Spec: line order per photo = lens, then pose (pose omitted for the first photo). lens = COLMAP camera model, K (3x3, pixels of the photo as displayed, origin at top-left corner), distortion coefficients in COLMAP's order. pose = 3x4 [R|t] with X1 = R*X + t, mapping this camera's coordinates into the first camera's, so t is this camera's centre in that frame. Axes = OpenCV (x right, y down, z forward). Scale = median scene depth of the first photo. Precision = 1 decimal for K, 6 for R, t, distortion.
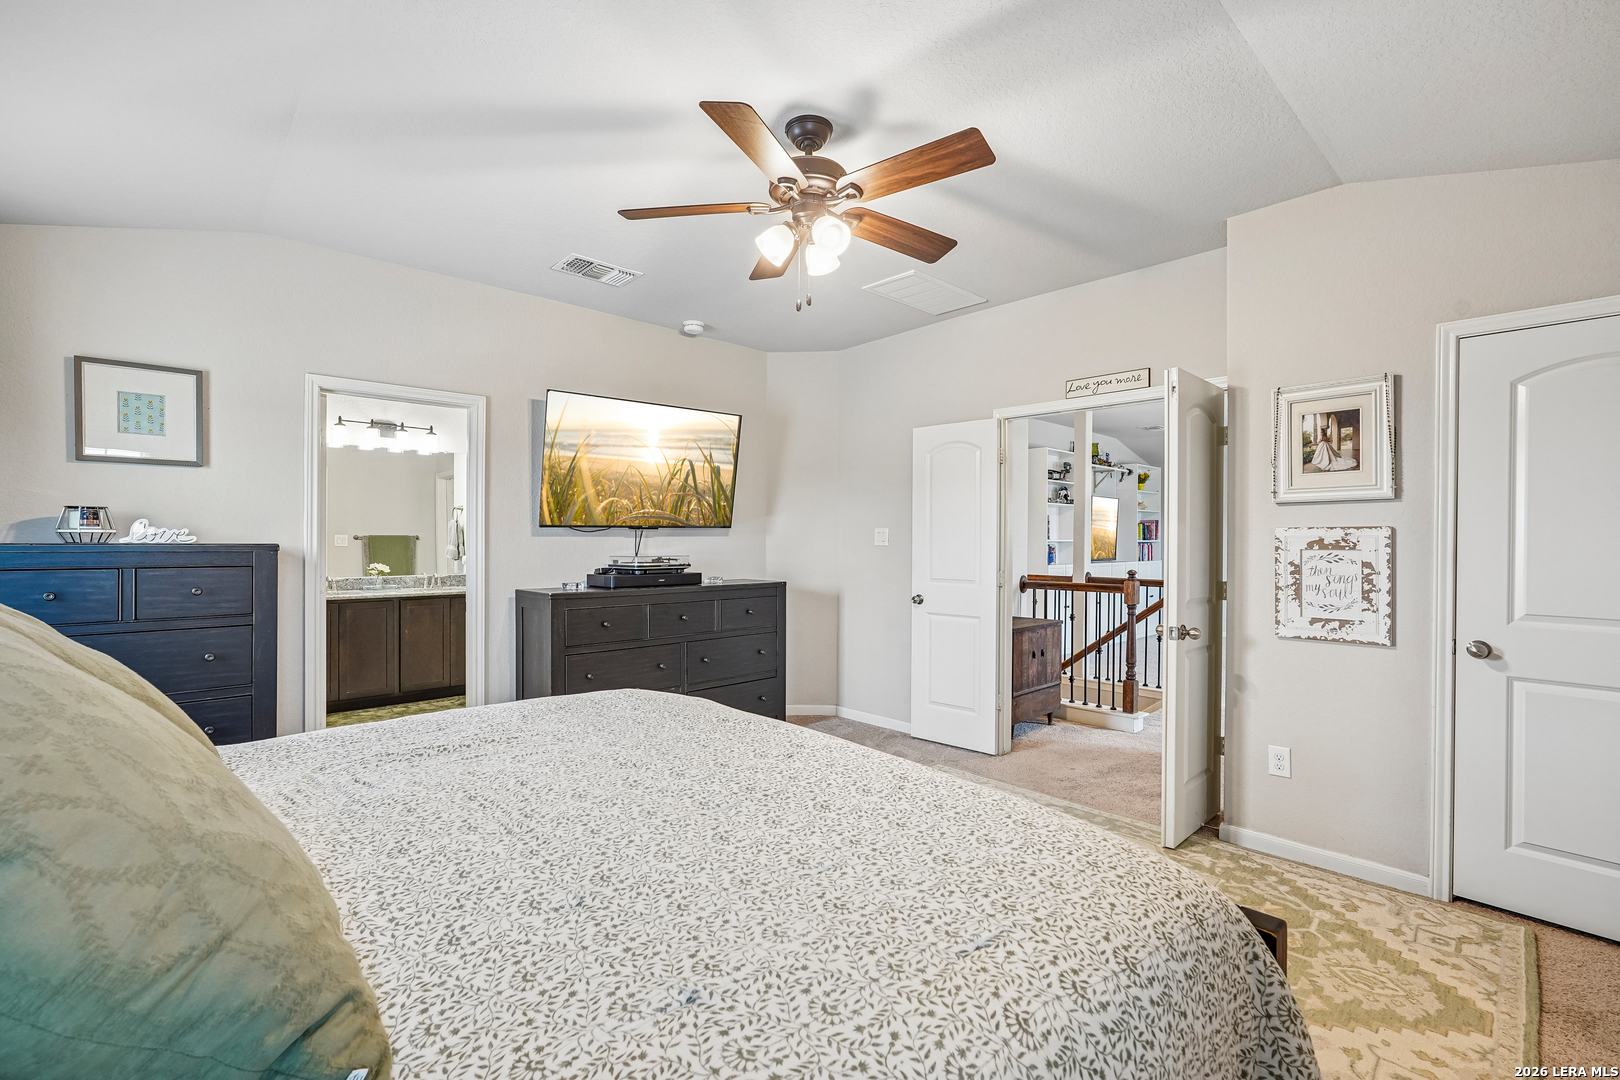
lens RADIAL K [[714.3, 0, 803.7], [0, 714.3, 541.6], [0, 0, 1]] dist [-0.015613, 0.007807]
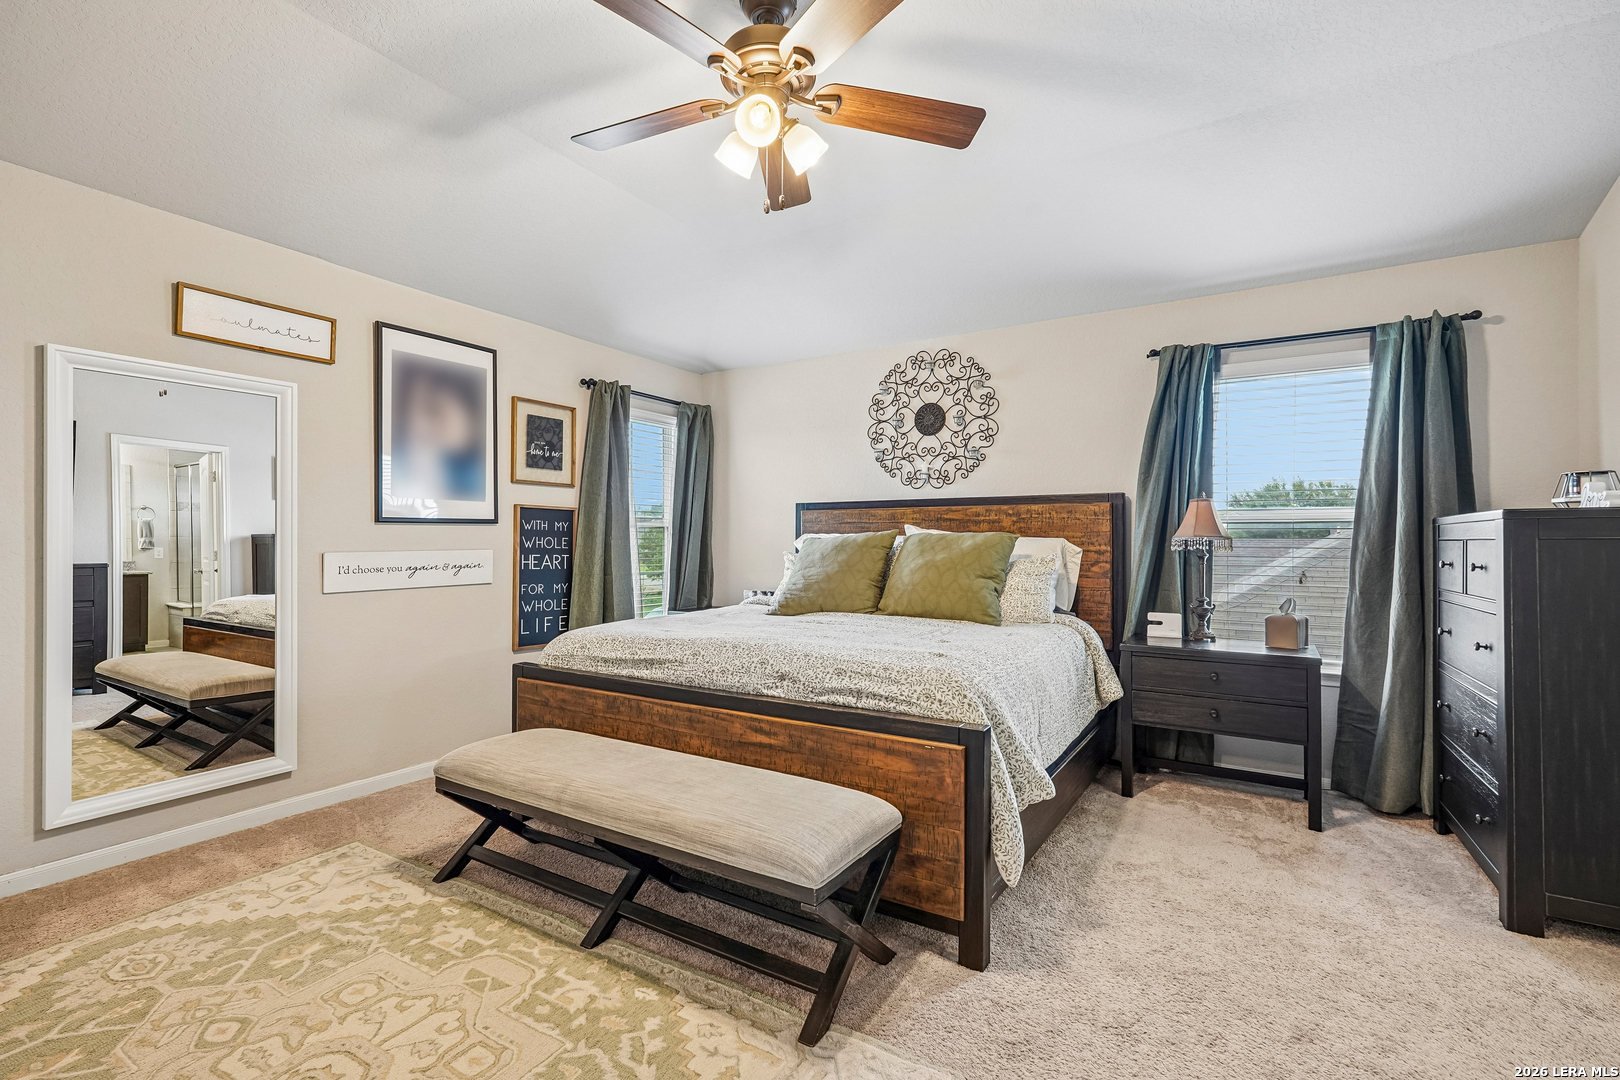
lens RADIAL K [[716.6, 0, 804.4], [0, 716.6, 539.4], [0, 0, 1]] dist [-0.016013, 0.008691]
pose [[-0.963082, -0.007899, -0.269092, 0.153386], [-0.007124, 0.999967, -0.003858, 0.043381], [0.269114, -0.001799, -0.963107, 1.510979]]
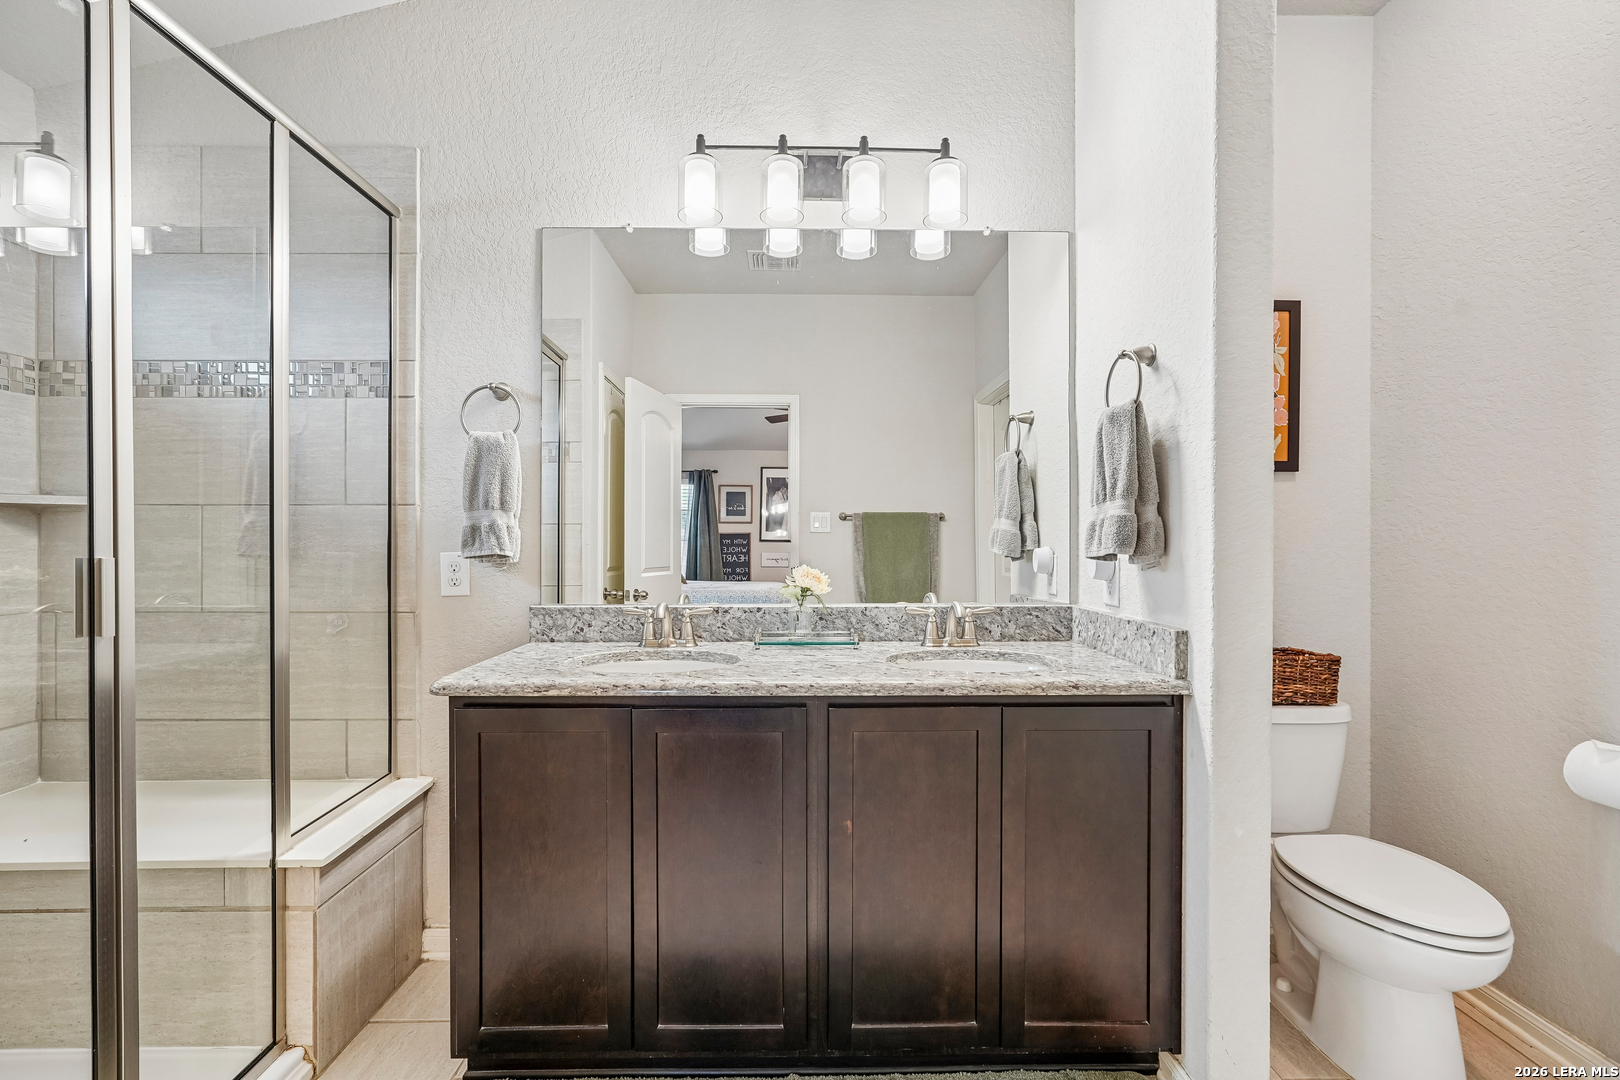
lens RADIAL K [[716.6, 0, 804.4], [0, 716.6, 539.4], [0, 0, 1]] dist [-0.016013, 0.008691]
pose [[0.749527, -0.001162, -0.661973, -0.724390], [0.000356, 0.999999, -0.001352, 0.034614], [0.661974, 0.000777, 0.749526, 1.449662]]
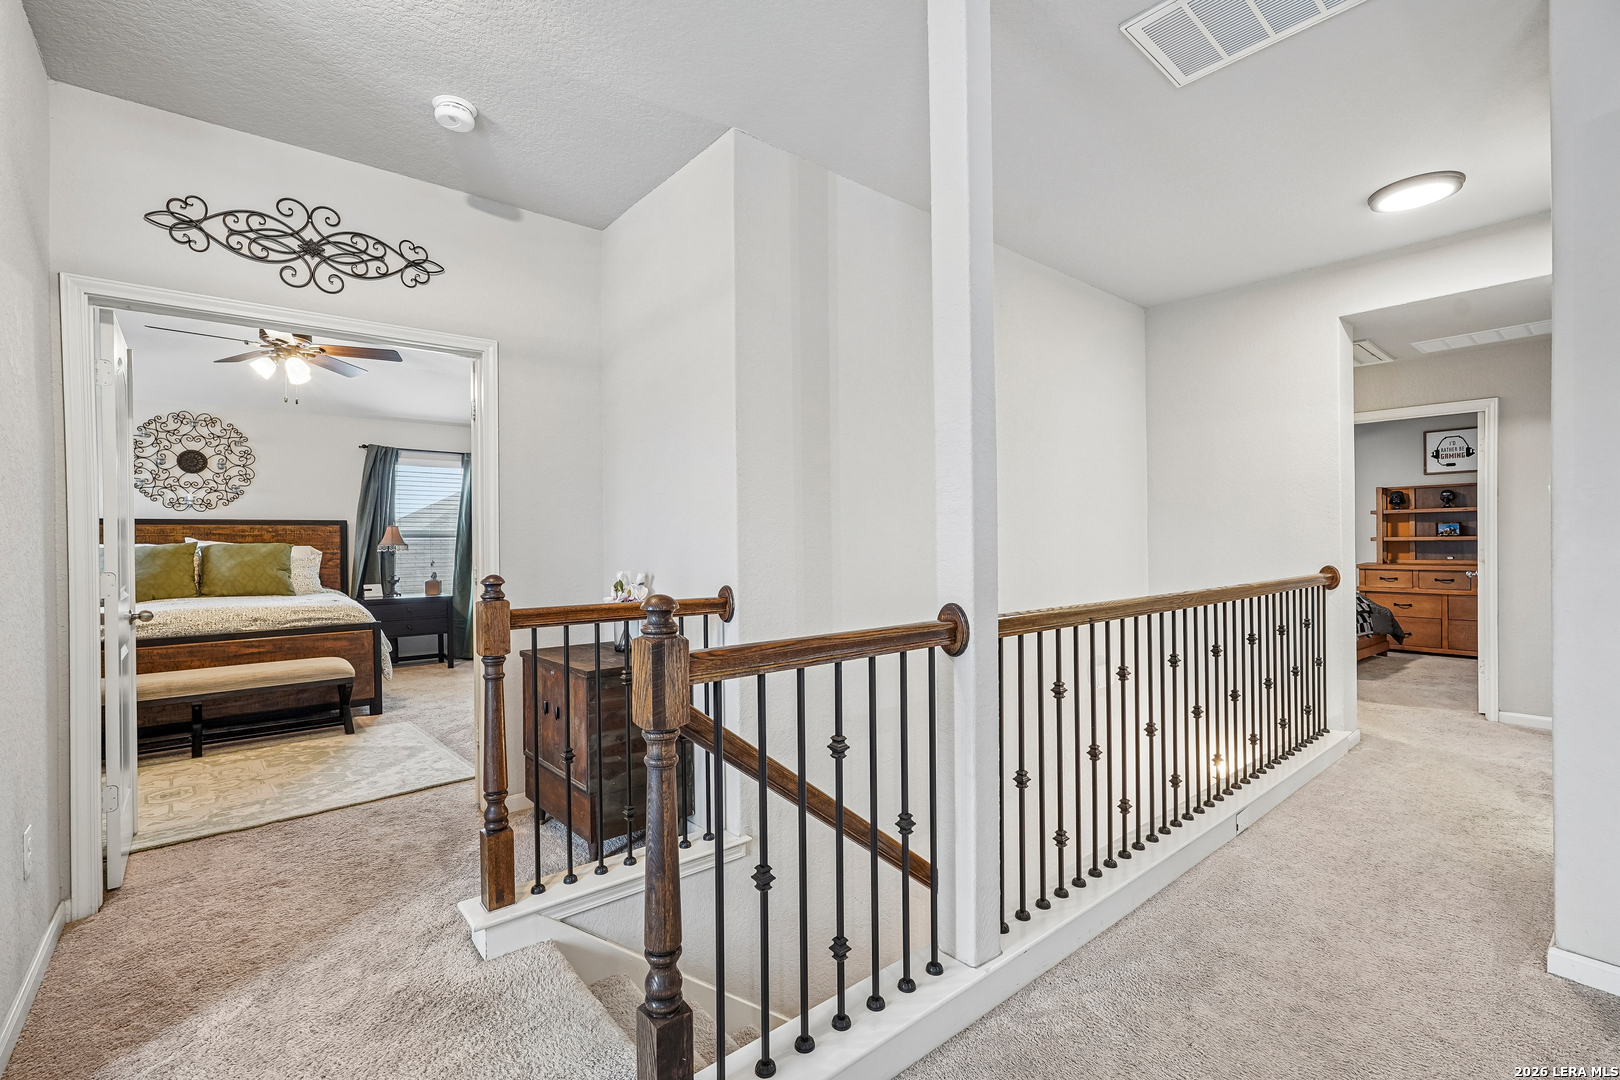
lens RADIAL K [[716.6, 0, 804.4], [0, 716.6, 539.4], [0, 0, 1]] dist [-0.016013, 0.008691]
pose [[-0.048880, -0.004207, -0.998796, 1.477510], [0.006898, 0.999966, -0.004550, 0.033147], [0.998781, -0.007112, -0.048849, 2.020032]]
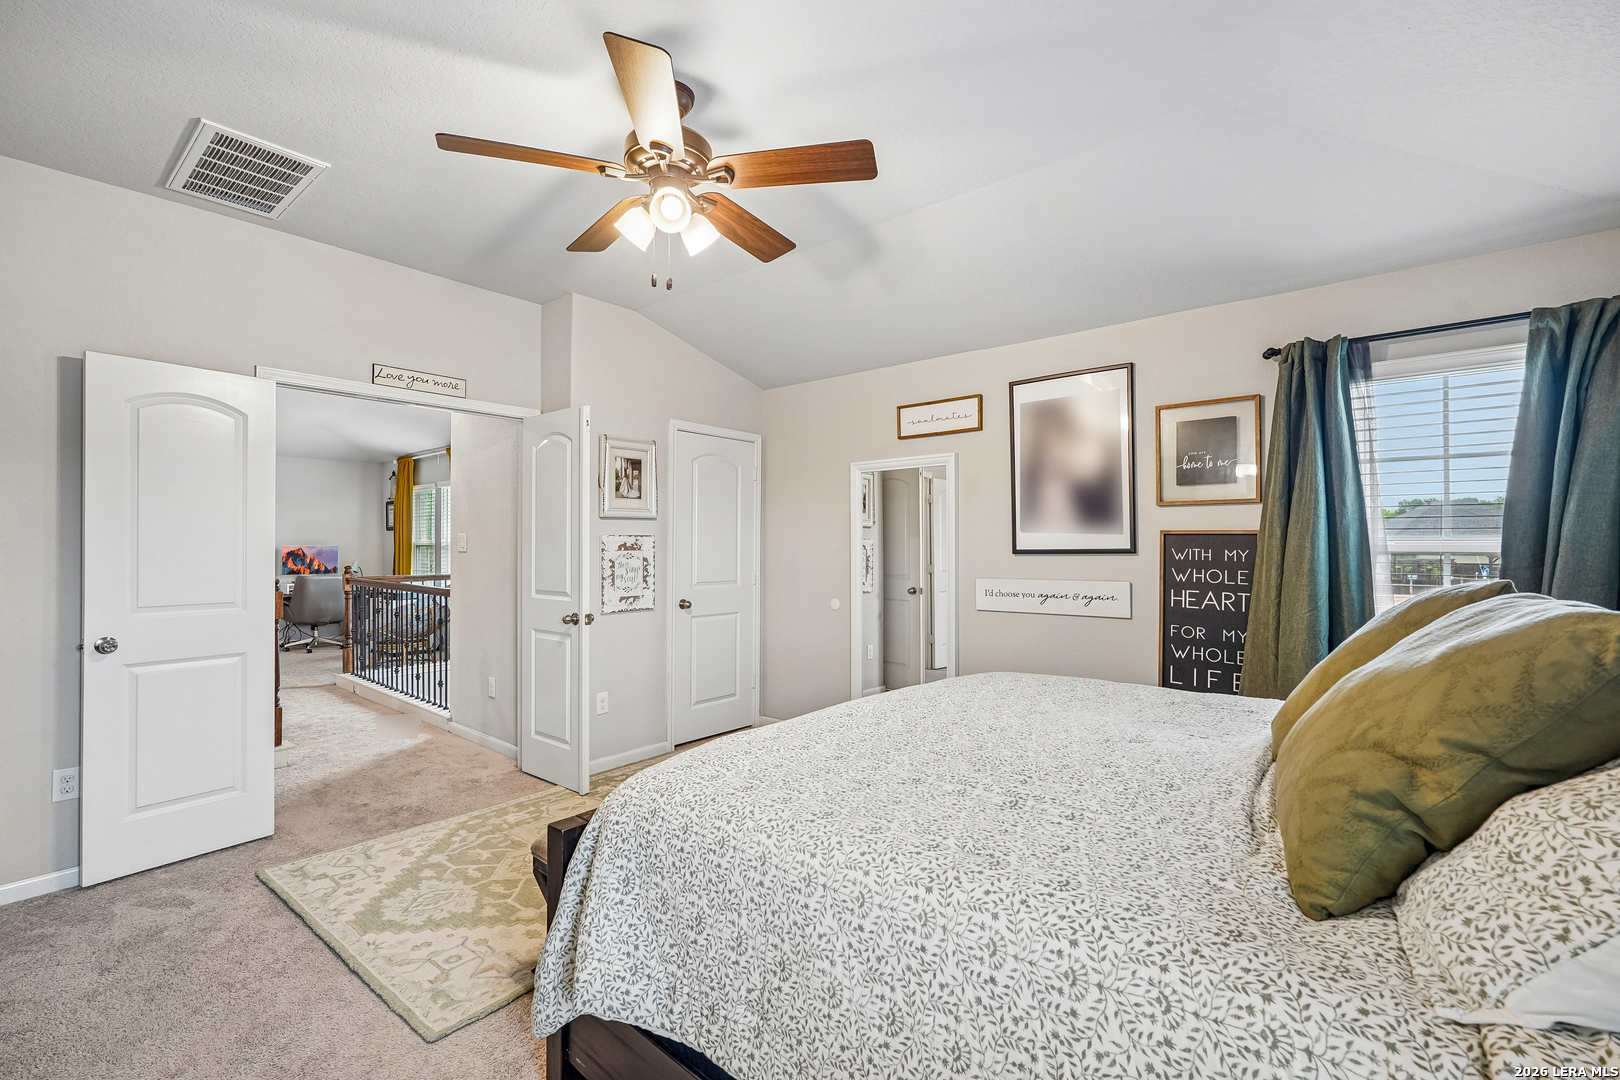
lens RADIAL K [[714.3, 0, 803.7], [0, 714.3, 541.6], [0, 0, 1]] dist [-0.015613, 0.007807]
pose [[-0.118365, -0.000136, 0.992970, -0.769339], [0.000498, 1.000000, 0.000196, -0.006799], [-0.992970, 0.000517, -0.118365, 0.782571]]
